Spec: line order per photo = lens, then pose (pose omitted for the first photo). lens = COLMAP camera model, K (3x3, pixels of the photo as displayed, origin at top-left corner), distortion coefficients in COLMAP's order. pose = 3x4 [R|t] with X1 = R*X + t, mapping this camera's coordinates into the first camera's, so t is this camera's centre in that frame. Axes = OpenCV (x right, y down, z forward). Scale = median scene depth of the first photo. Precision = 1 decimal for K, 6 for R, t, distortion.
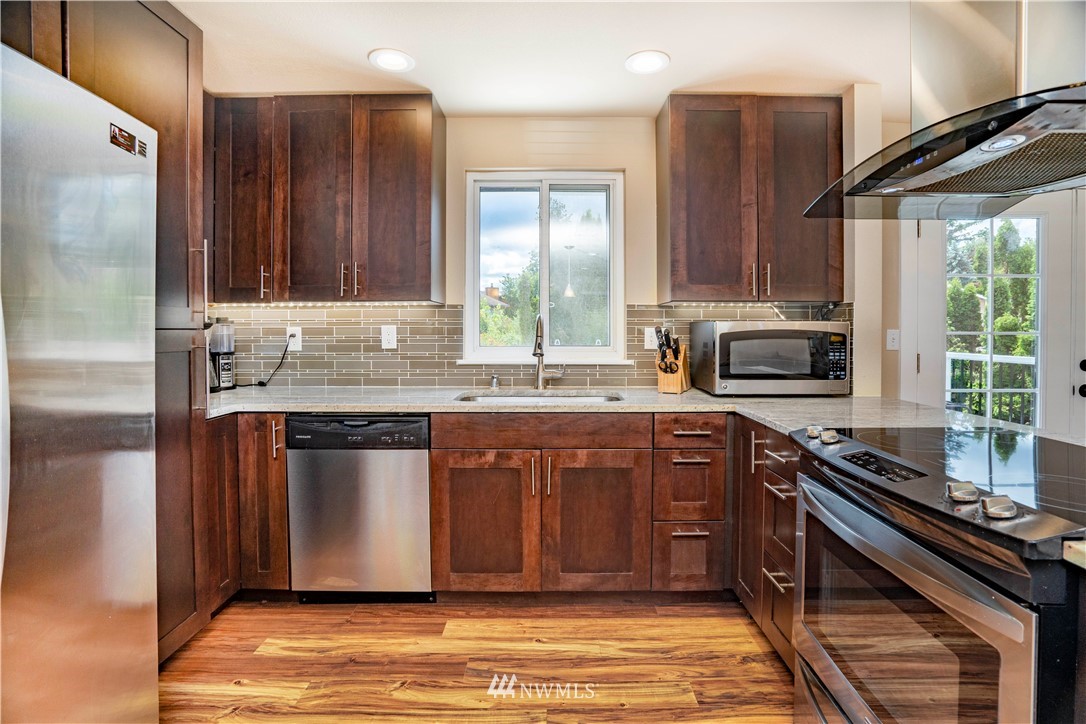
lens RADIAL K [[525.8, 0, 549.7], [0, 525.8, 357.1], [0, 0, 1]] dist [-0.056083, 0.027134]
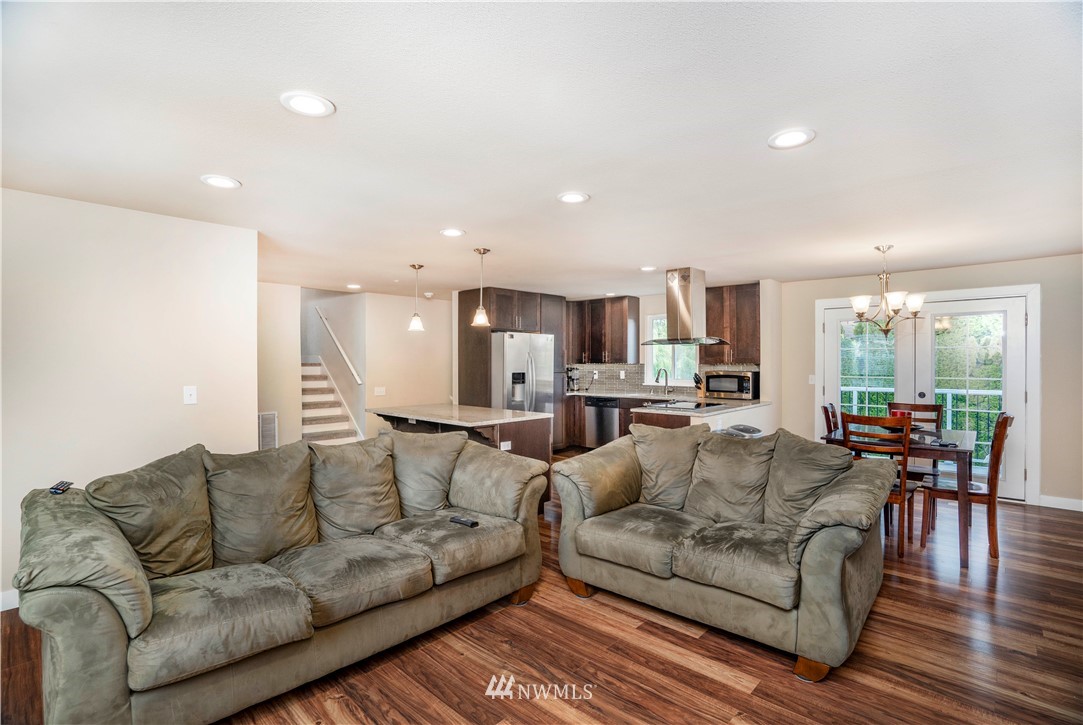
lens RADIAL K [[524.4, 0, 548.1], [0, 524.4, 357.6], [0, 0, 1]] dist [-0.056083, 0.027134]
pose [[0.720423, -0.004102, -0.693523, 1.666207], [-0.036766, 0.998350, -0.044097, 0.011585], [0.692560, 0.057267, 0.719083, -1.645825]]
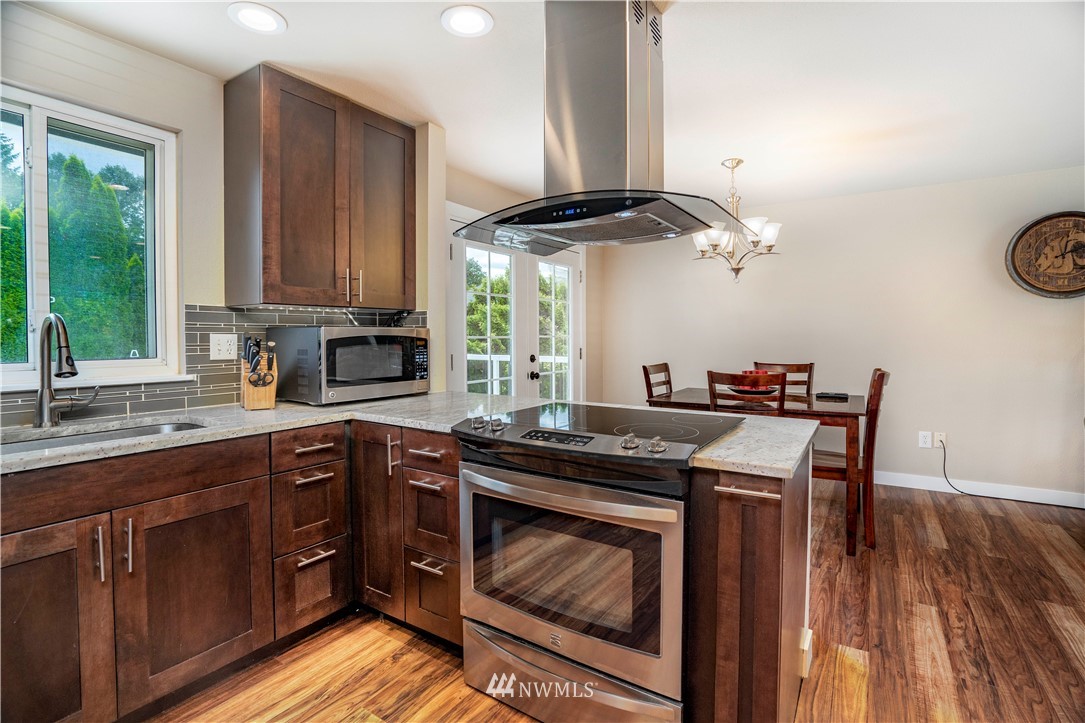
lens RADIAL K [[529.4, 0, 542.5], [0, 529.4, 361.5], [0, 0, 1]] dist [-0.054680, 0.024885]
pose [[0.535426, -0.041449, 0.843565, -0.272805], [0.046452, 0.998728, 0.019589, -0.005755], [-0.843304, 0.028696, 0.536670, 0.160921]]
